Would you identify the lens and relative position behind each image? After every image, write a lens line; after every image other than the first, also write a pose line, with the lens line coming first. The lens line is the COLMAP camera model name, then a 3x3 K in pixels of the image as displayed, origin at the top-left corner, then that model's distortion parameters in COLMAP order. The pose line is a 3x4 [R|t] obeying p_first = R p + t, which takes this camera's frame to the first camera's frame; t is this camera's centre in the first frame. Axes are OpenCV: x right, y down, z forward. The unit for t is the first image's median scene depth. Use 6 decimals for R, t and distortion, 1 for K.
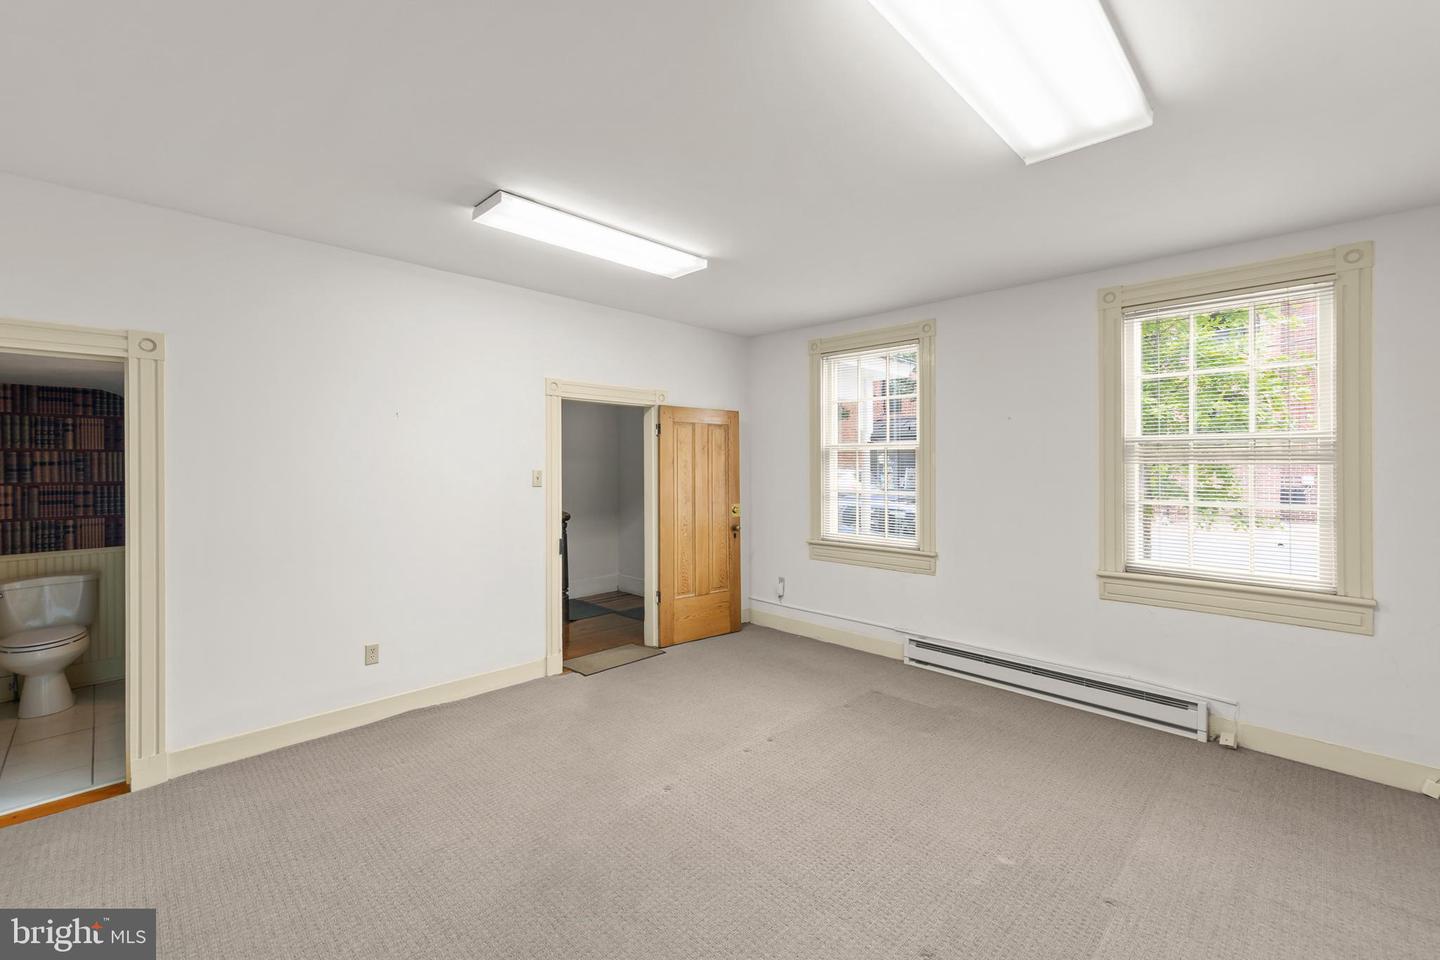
lens RADIAL K [[641.9, 0, 727.3], [0, 641.9, 471.3], [0, 0, 1]] dist [0.001236, -0.000103]
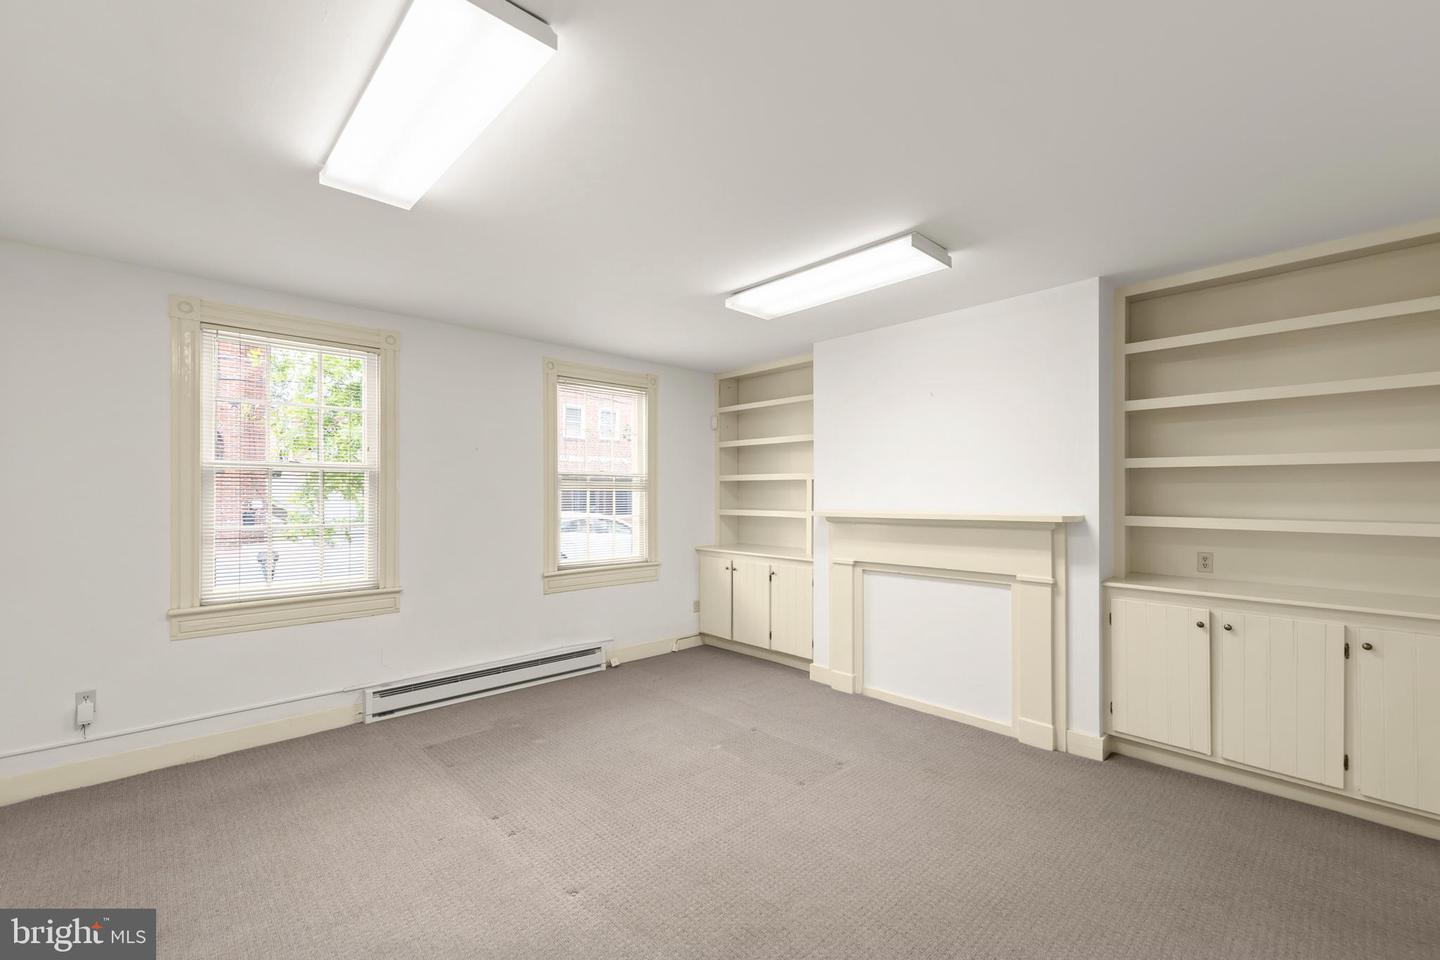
lens RADIAL K [[589.1, 0, 716.4], [0, 589.1, 491.5], [0, 0, 1]] dist [0.000266, -0.000023]
pose [[0.017521, 0.000086, 0.999846, -0.506989], [0.008941, 0.999960, -0.000242, -0.005758], [-0.999807, 0.008944, 0.017519, 0.524268]]
